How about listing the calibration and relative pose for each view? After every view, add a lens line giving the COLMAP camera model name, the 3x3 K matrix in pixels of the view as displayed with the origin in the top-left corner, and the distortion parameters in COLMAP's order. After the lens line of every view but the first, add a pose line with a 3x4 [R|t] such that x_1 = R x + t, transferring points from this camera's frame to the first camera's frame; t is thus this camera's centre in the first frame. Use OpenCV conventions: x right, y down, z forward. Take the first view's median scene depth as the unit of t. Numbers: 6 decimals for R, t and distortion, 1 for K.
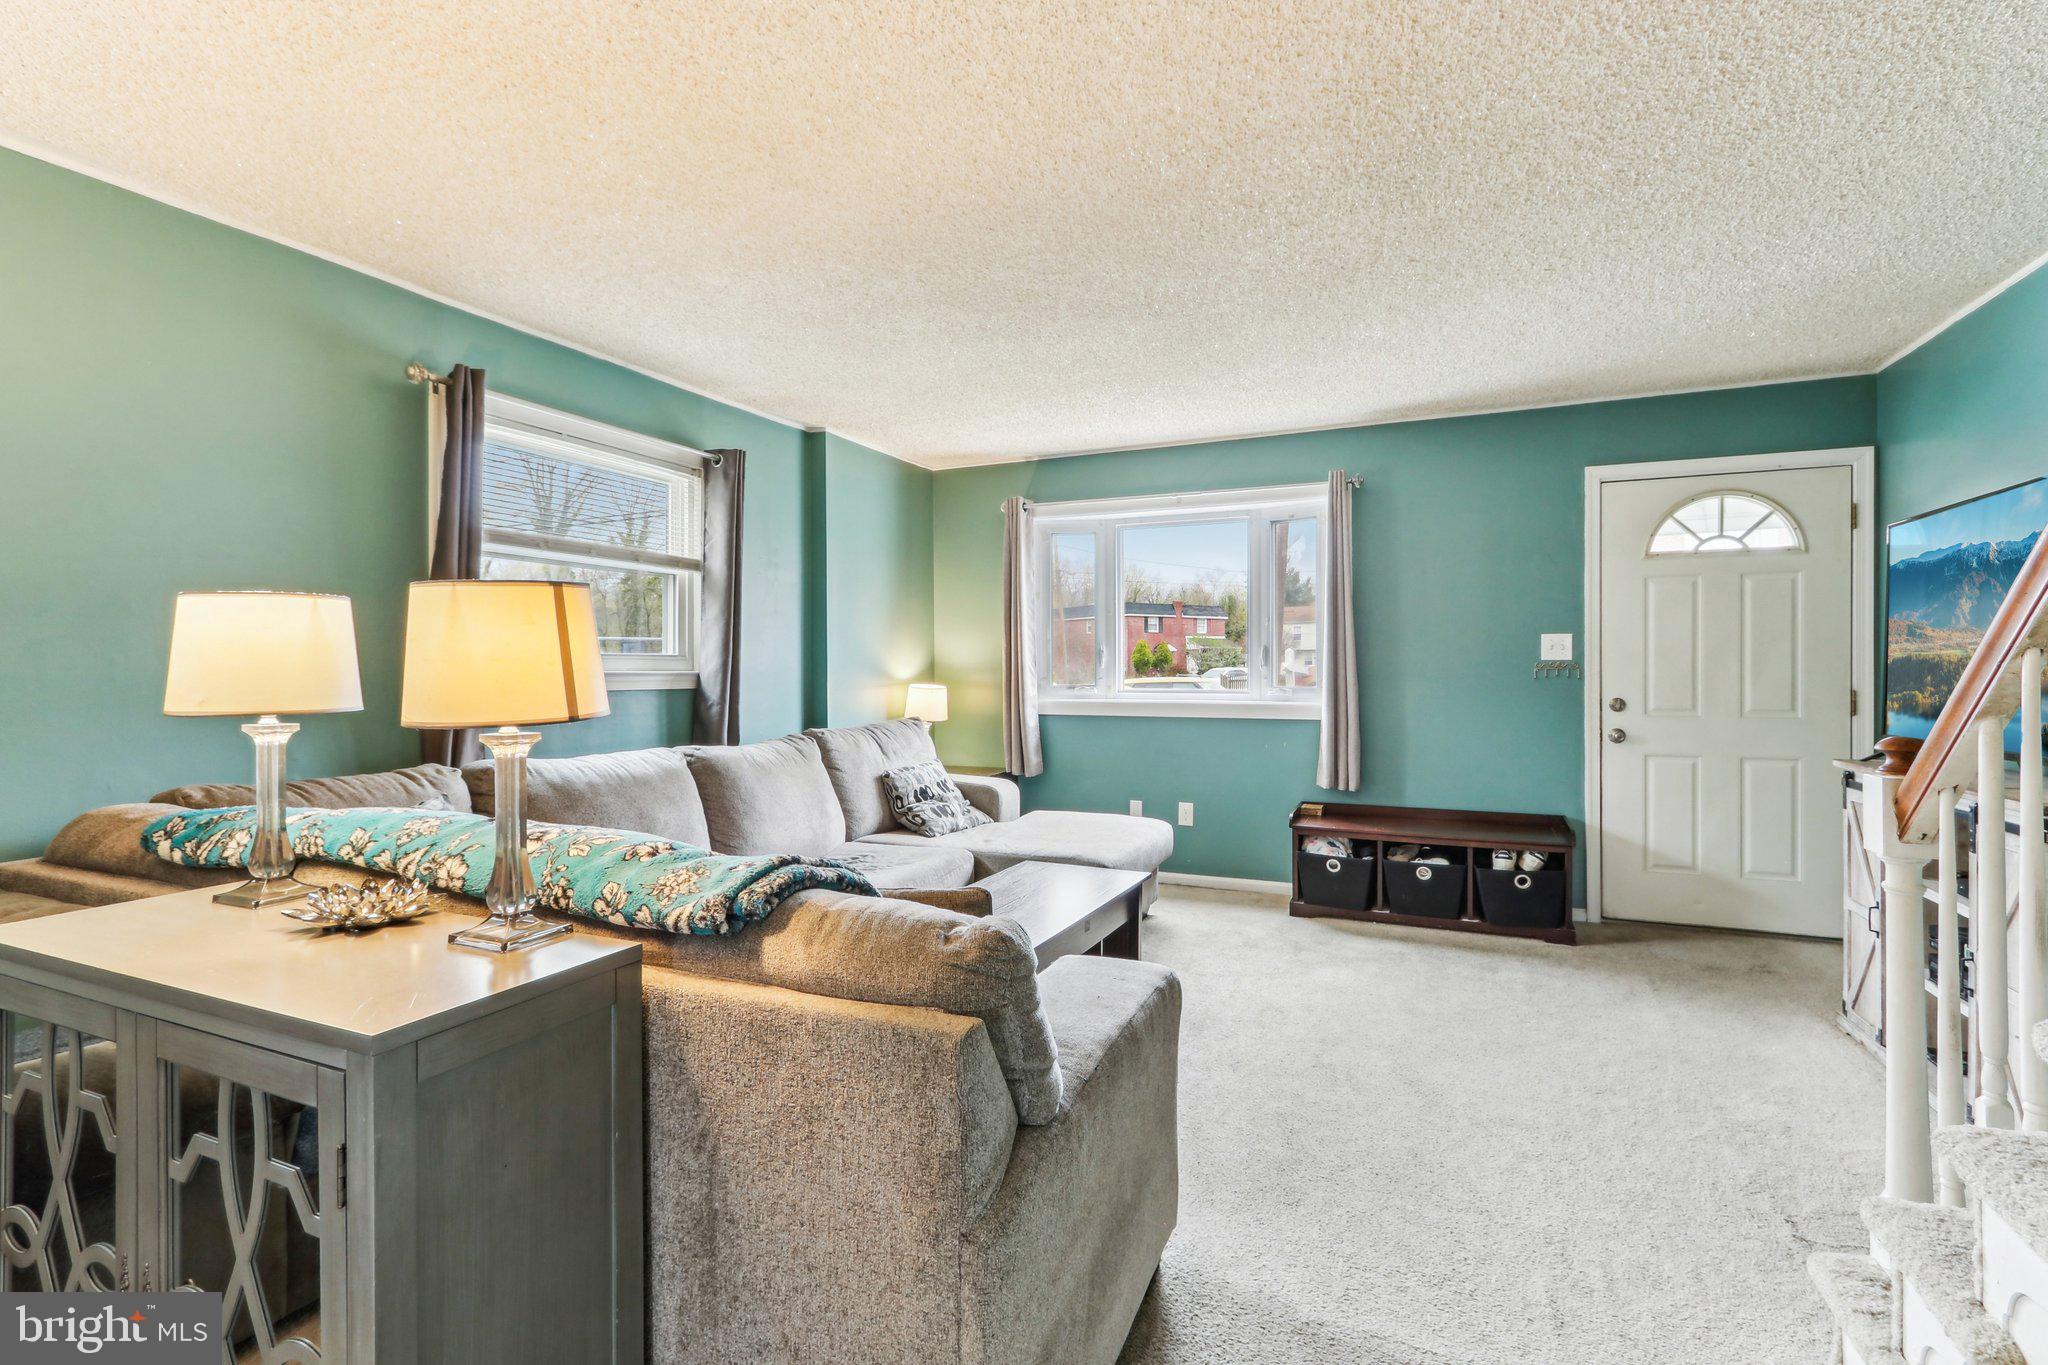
lens RADIAL K [[956.9, 0, 1015.6], [0, 956.9, 669.5], [0, 0, 1]] dist [-0.019538, 0.016595]
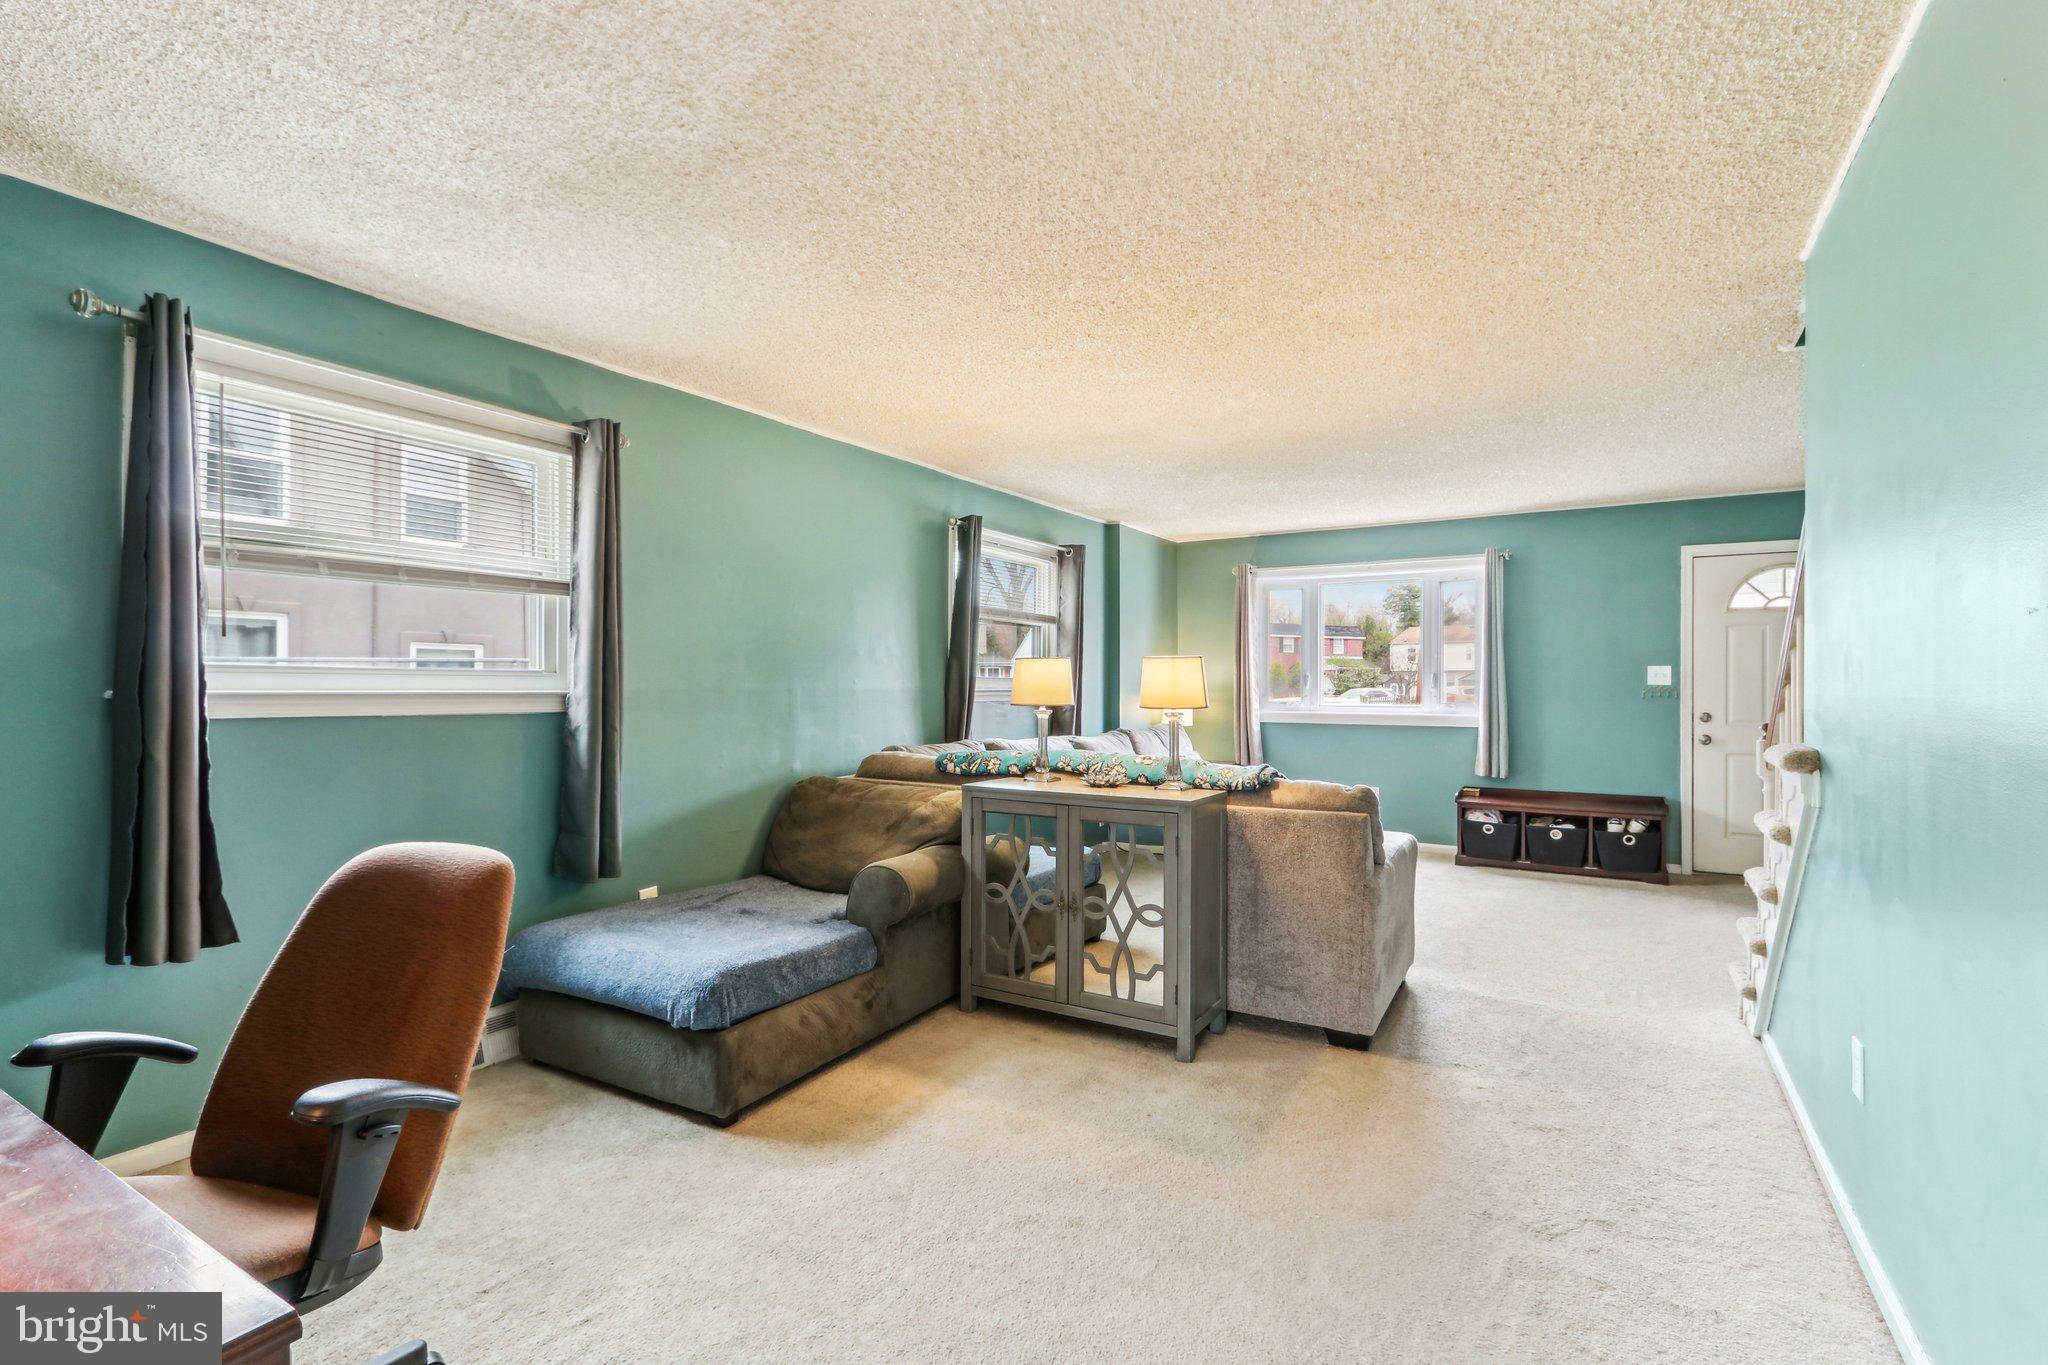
lens RADIAL K [[967.4, 0, 1016.0], [0, 967.4, 684.3], [0, 0, 1]] dist [0.000089, 0.001381]
pose [[0.992366, 0.005422, -0.123211, -0.193478], [-0.005956, 0.999974, -0.003968, 0.000515], [0.123186, 0.004671, 0.992373, -0.529858]]
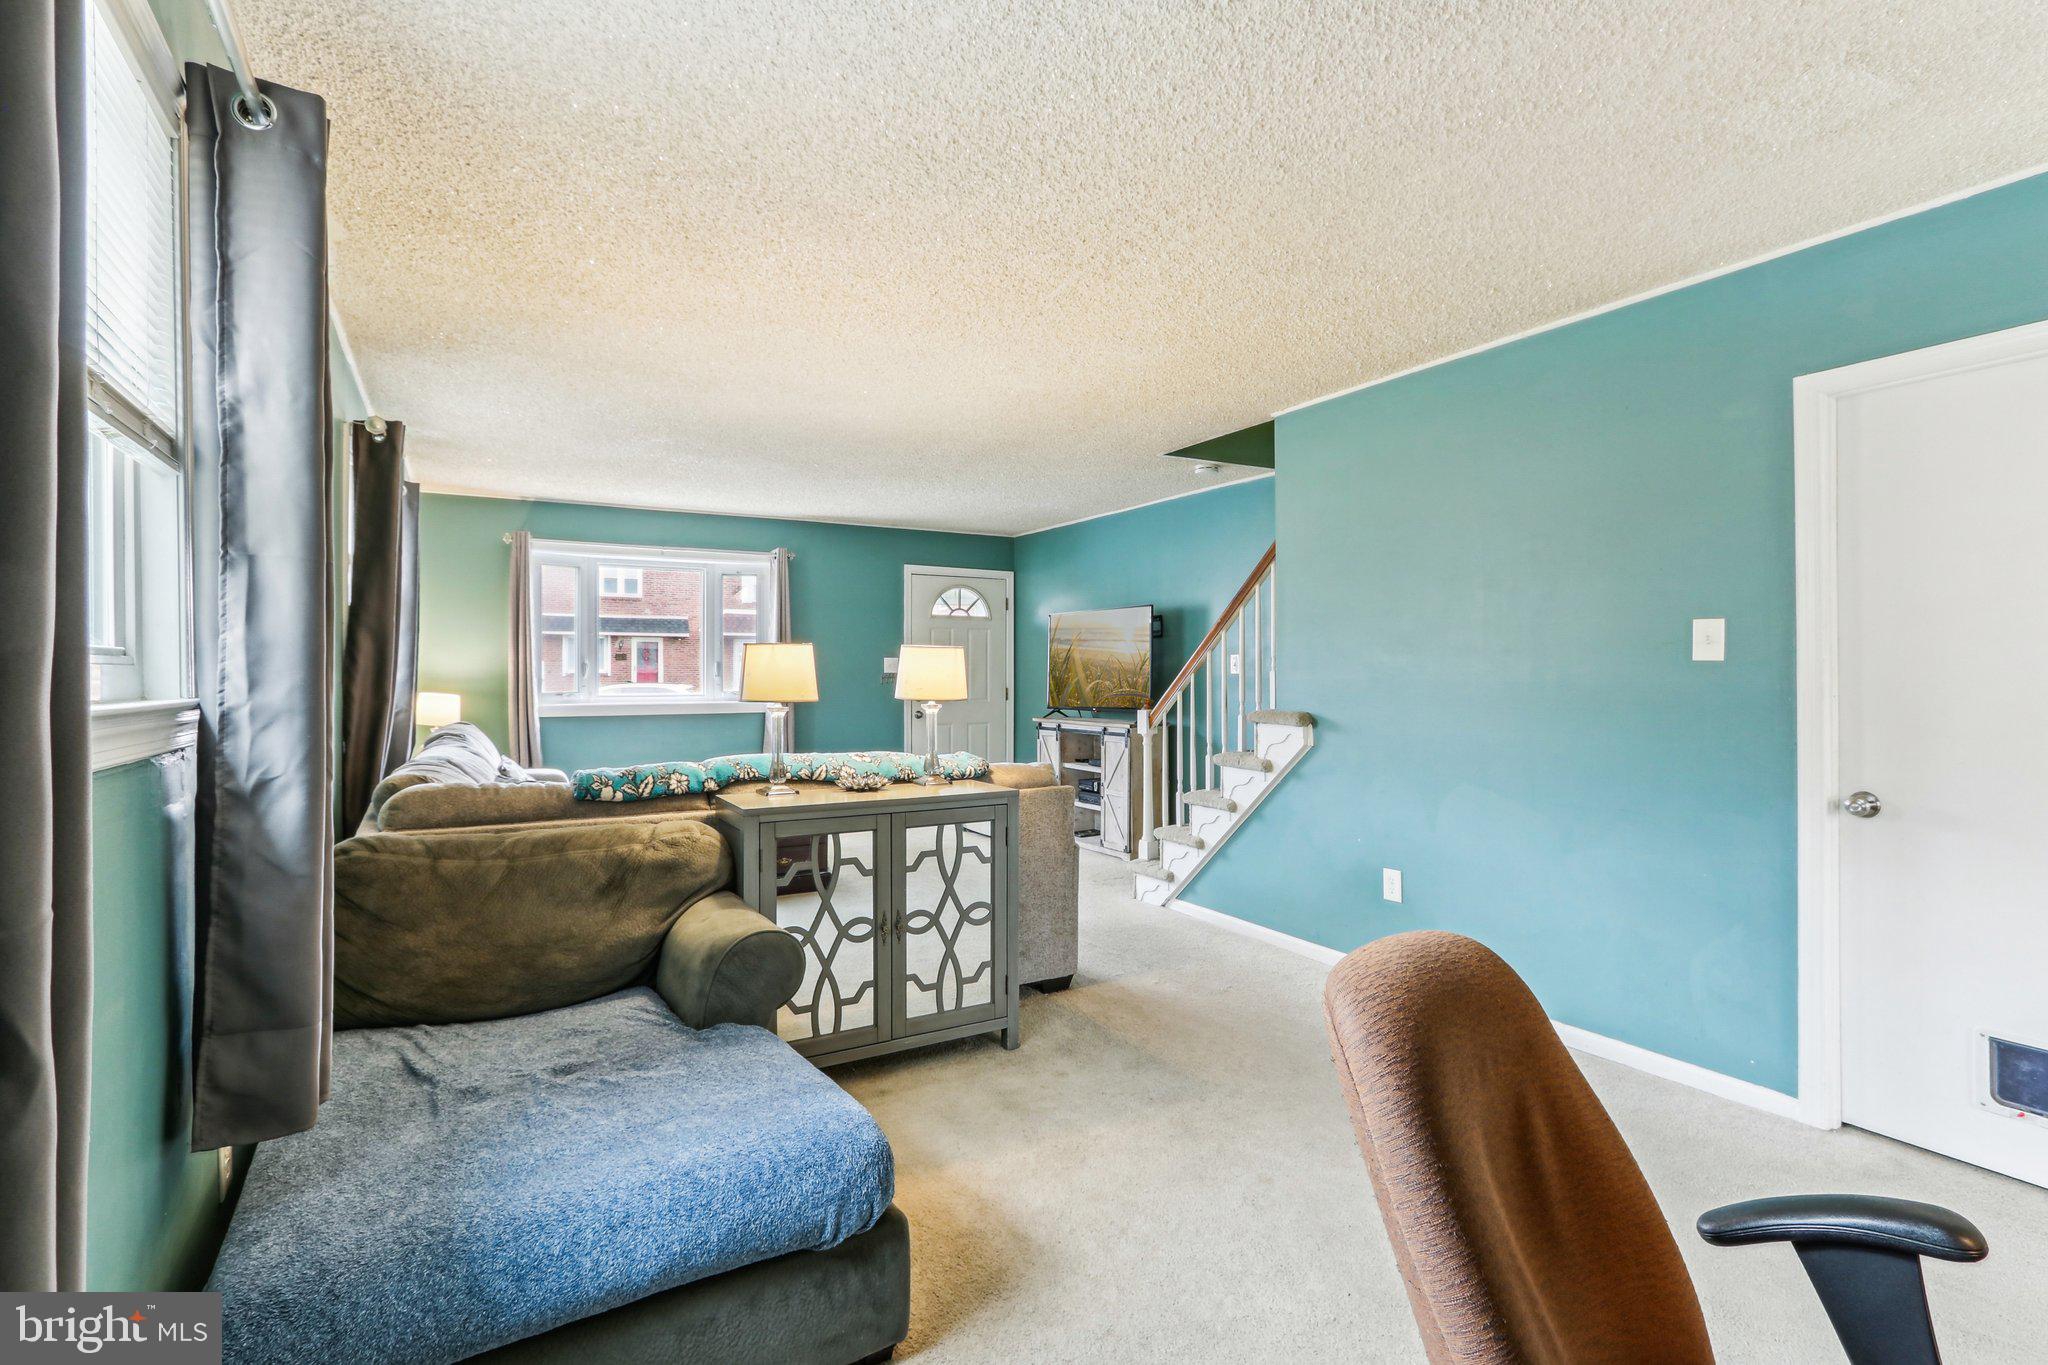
lens RADIAL K [[959.0, 0, 1006.7], [0, 959.0, 682.4], [0, 0, 1]] dist [-0.001163, 0.004490]
pose [[0.582952, -0.005913, 0.812485, -0.761751], [0.002953, 0.999982, 0.005159, -0.000992], [-0.812501, -0.000608, 0.582959, -0.202808]]
